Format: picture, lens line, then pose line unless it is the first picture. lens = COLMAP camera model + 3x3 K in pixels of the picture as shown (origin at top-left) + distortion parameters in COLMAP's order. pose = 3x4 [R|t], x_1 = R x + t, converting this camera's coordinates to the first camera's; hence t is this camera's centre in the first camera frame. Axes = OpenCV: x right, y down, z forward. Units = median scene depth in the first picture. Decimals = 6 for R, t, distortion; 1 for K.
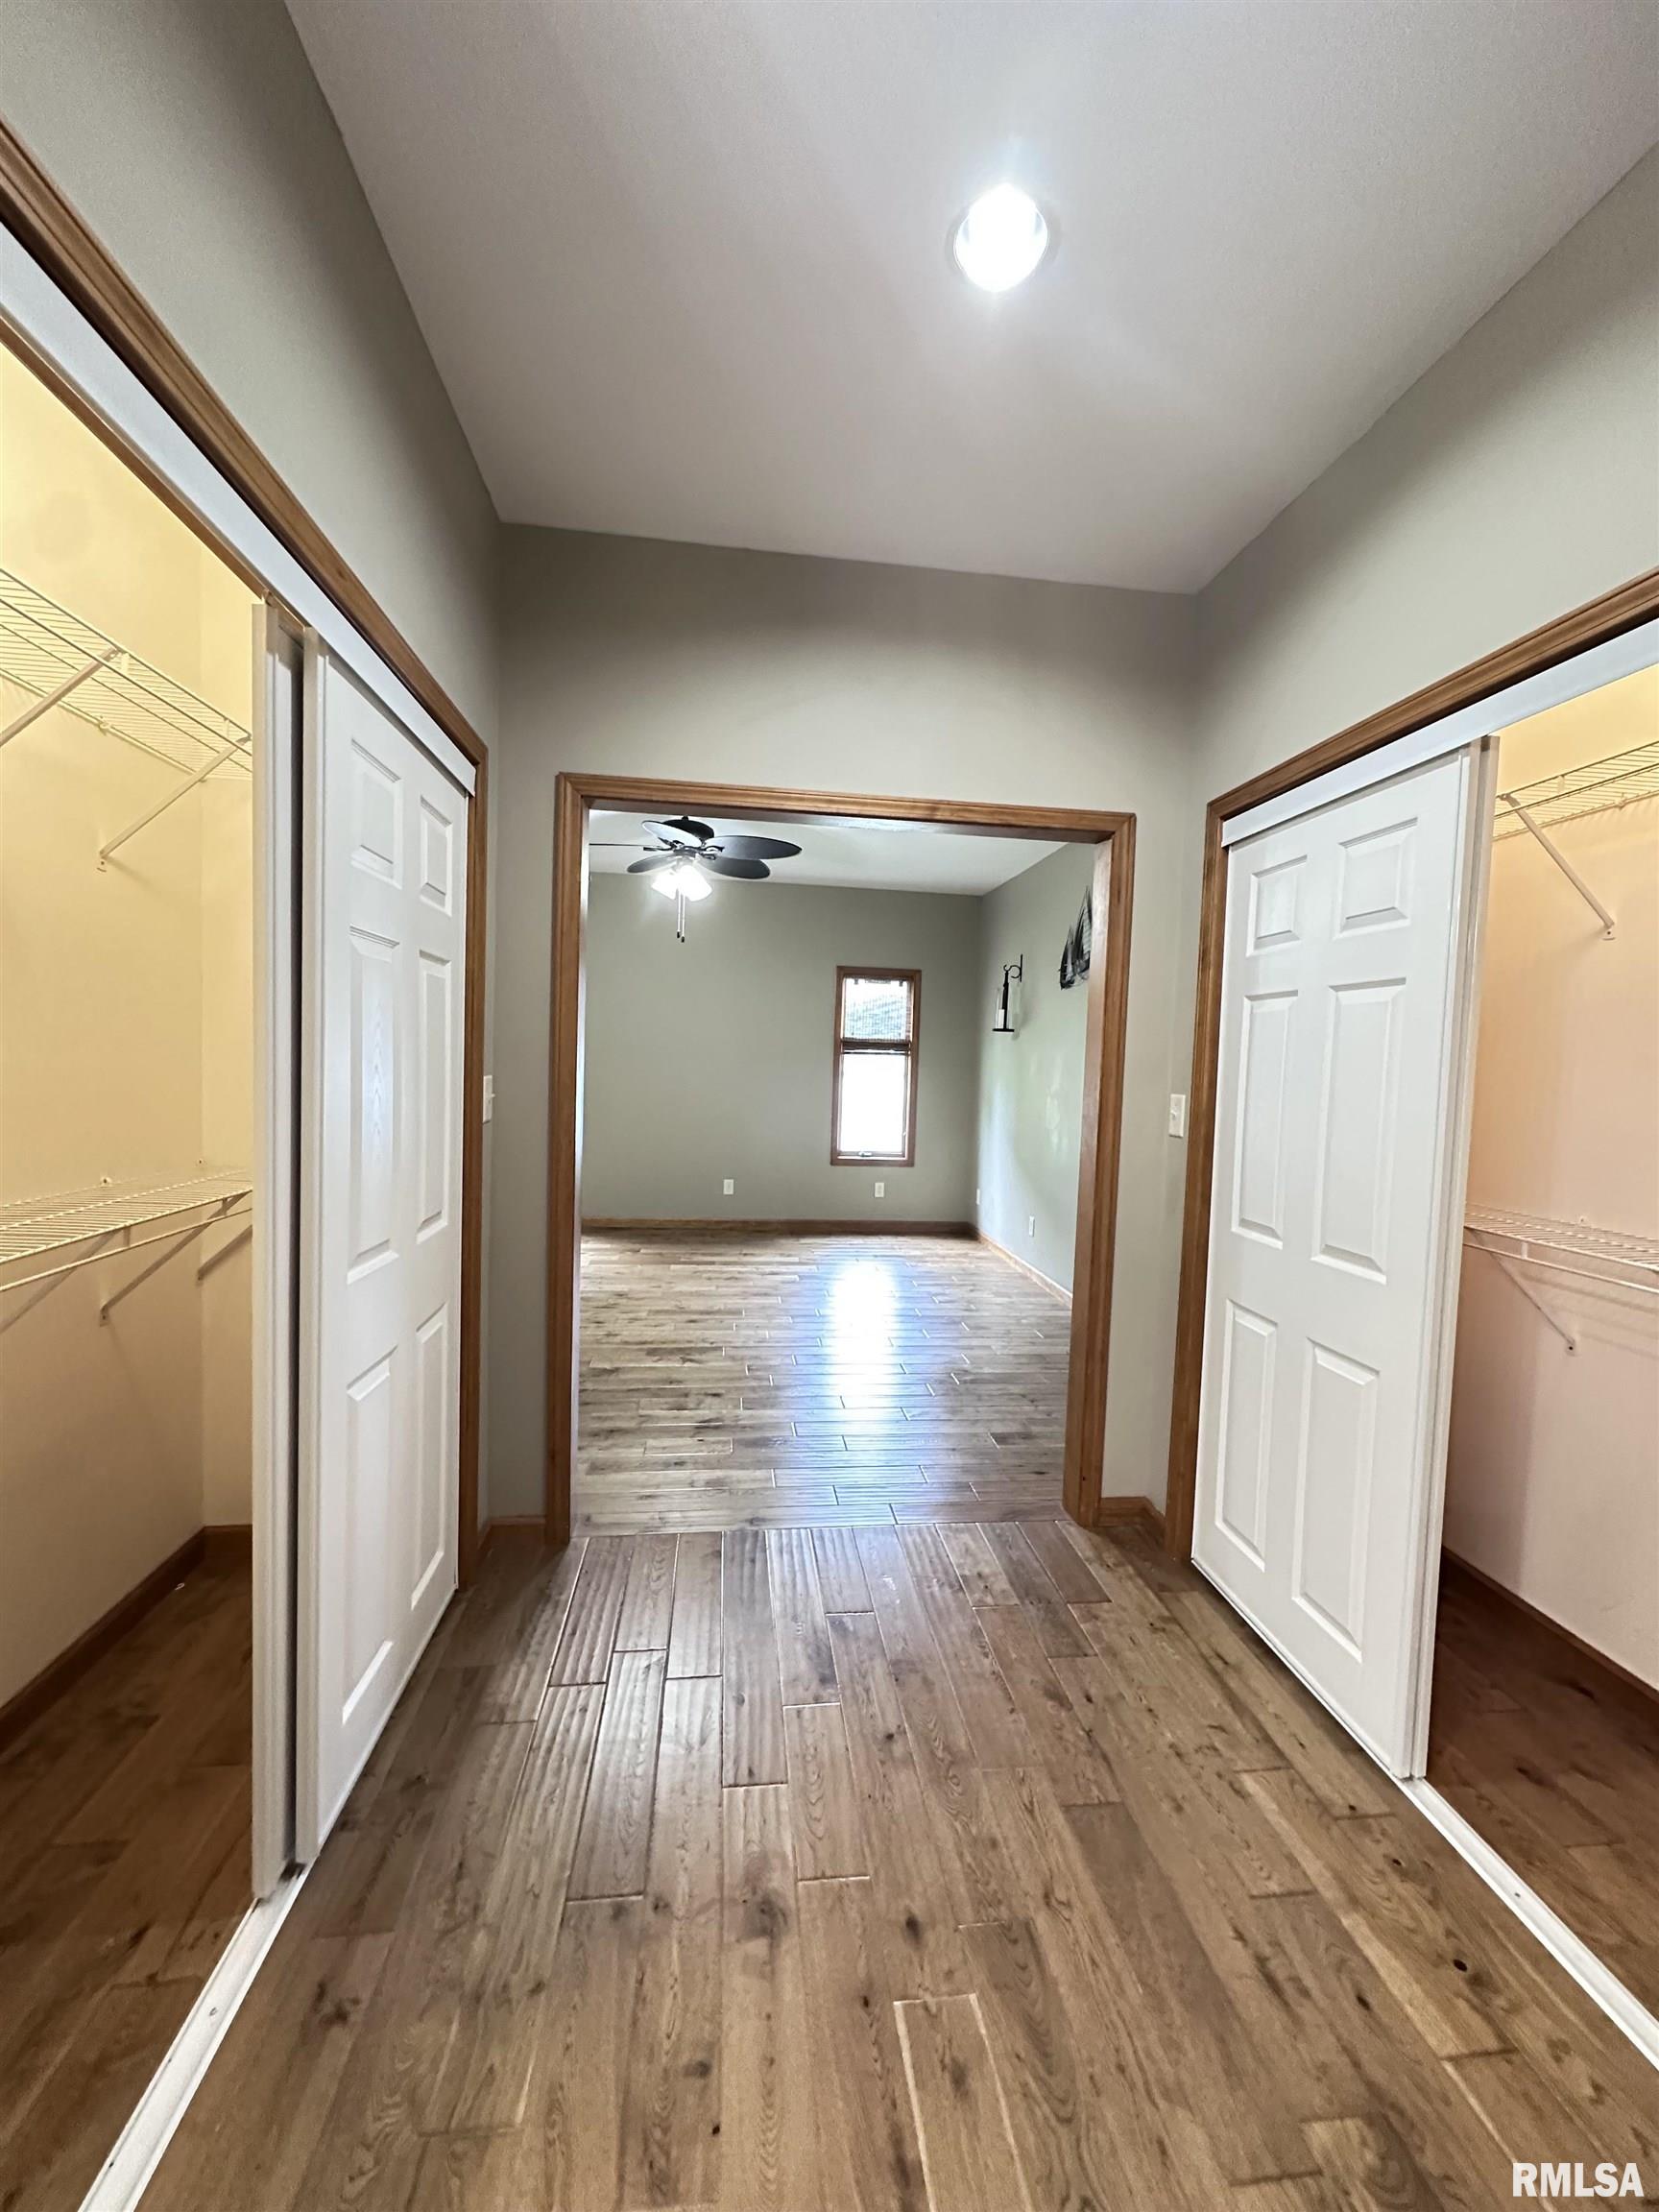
lens RADIAL K [[880.4, 0, 836.2], [0, 880.4, 1107.5], [0, 0, 1]] dist [-0.002147, 0.000909]
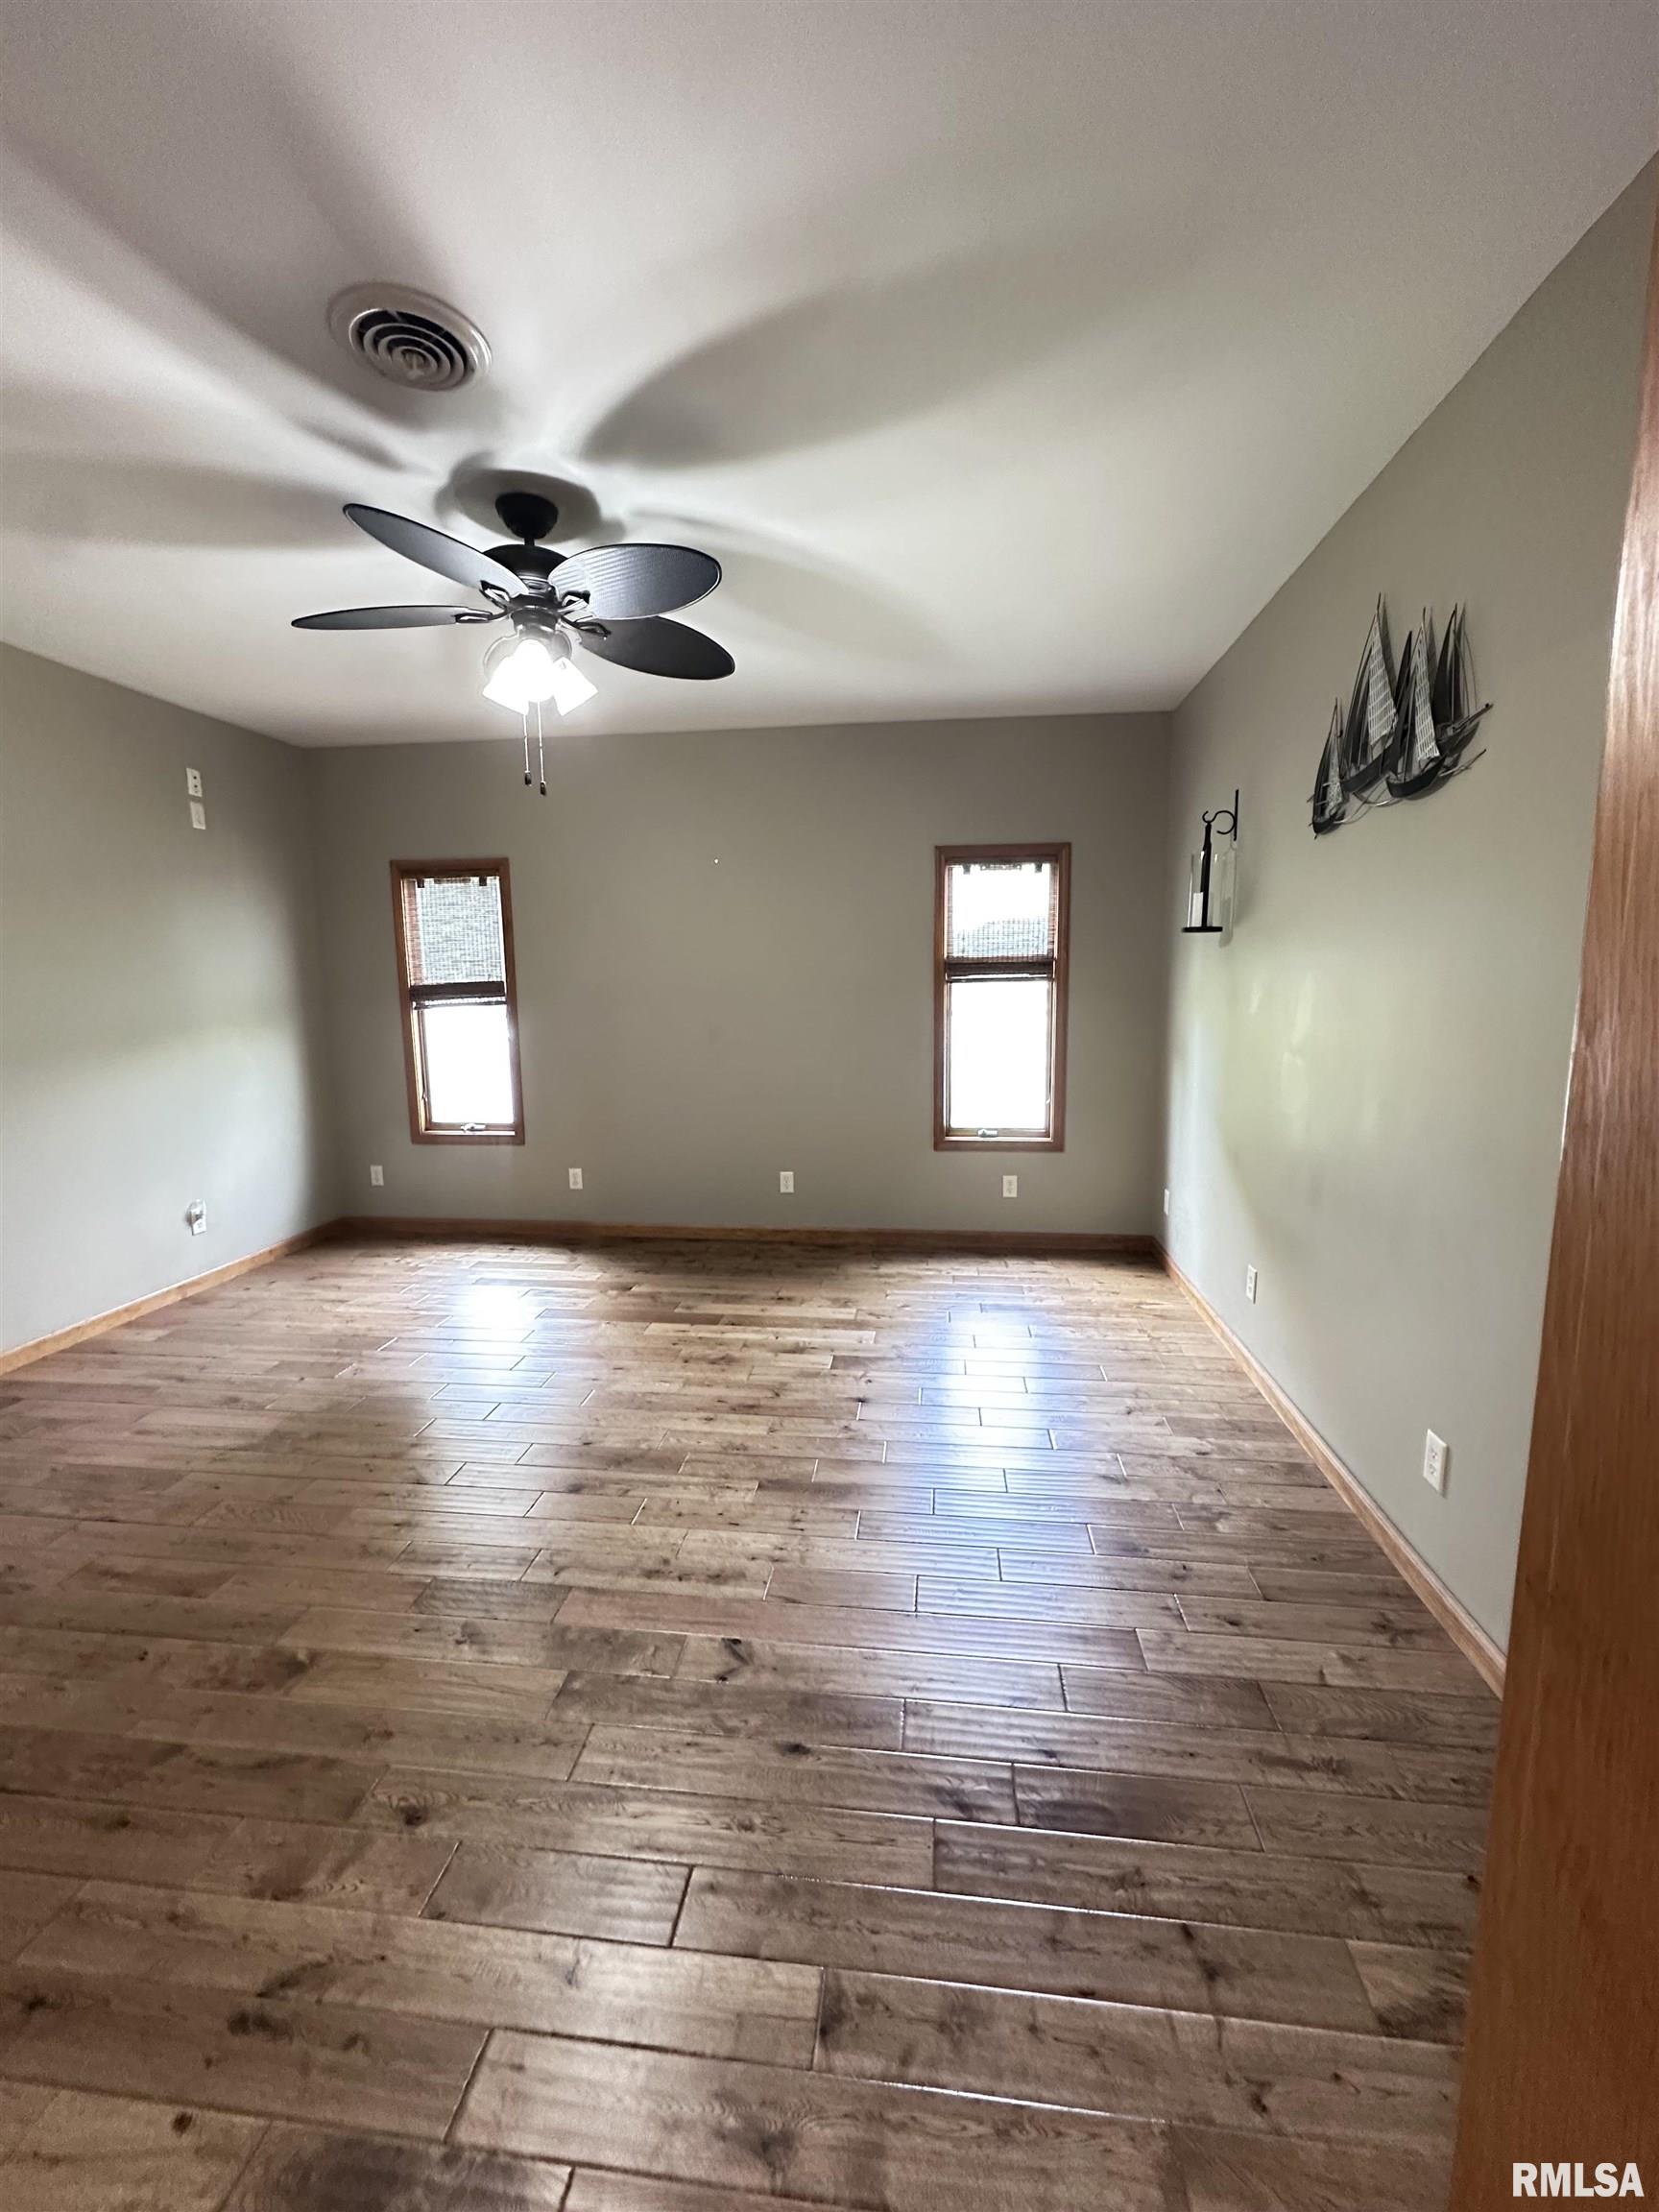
lens RADIAL K [[880.4, 0, 836.2], [0, 880.4, 1107.5], [0, 0, 1]] dist [-0.002147, 0.000909]
pose [[0.969537, -0.011510, -0.244676, 0.088223], [0.031530, 0.996450, 0.078060, -0.022541], [0.242909, -0.083397, 0.966458, 0.343972]]
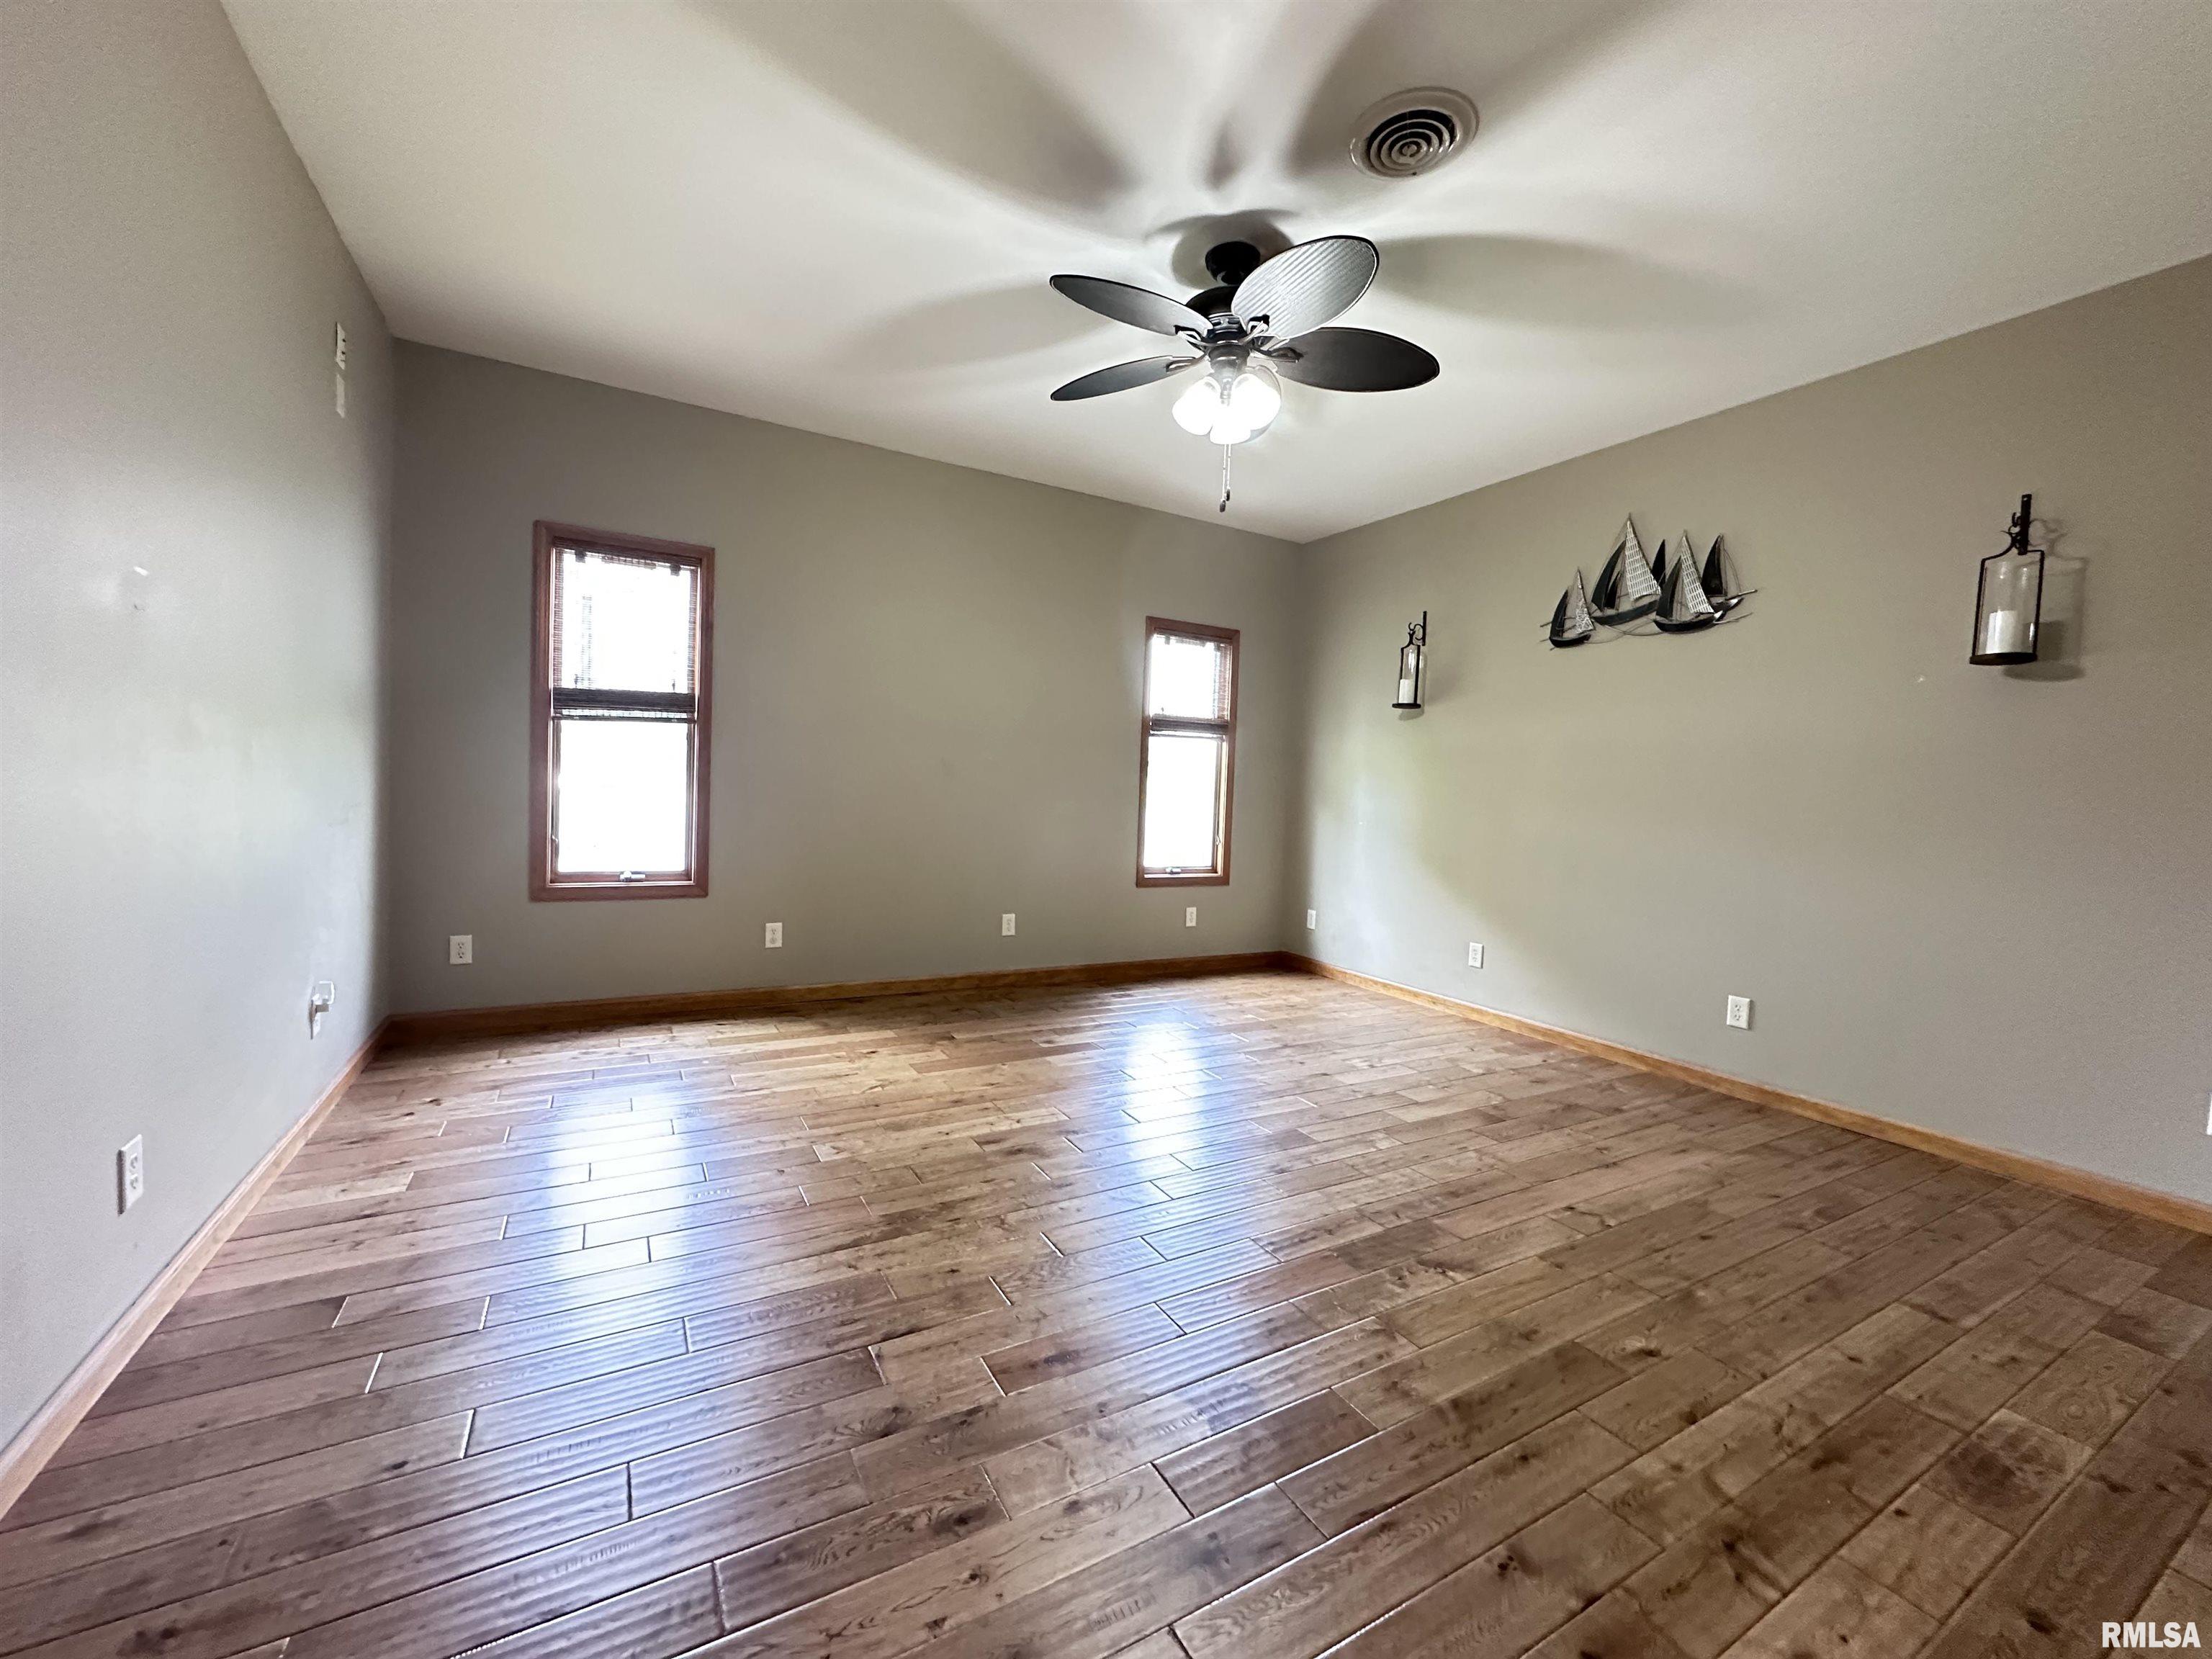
lens RADIAL K [[880.4, 0, 1106.6], [0, 880.4, 824.4], [0, 0, 1]] dist [-0.002147, 0.000909]
pose [[0.925635, -0.014258, 0.378150, -0.316140], [0.013375, 0.999898, 0.004963, 0.009185], [-0.378182, 0.000464, 0.925731, 0.335857]]
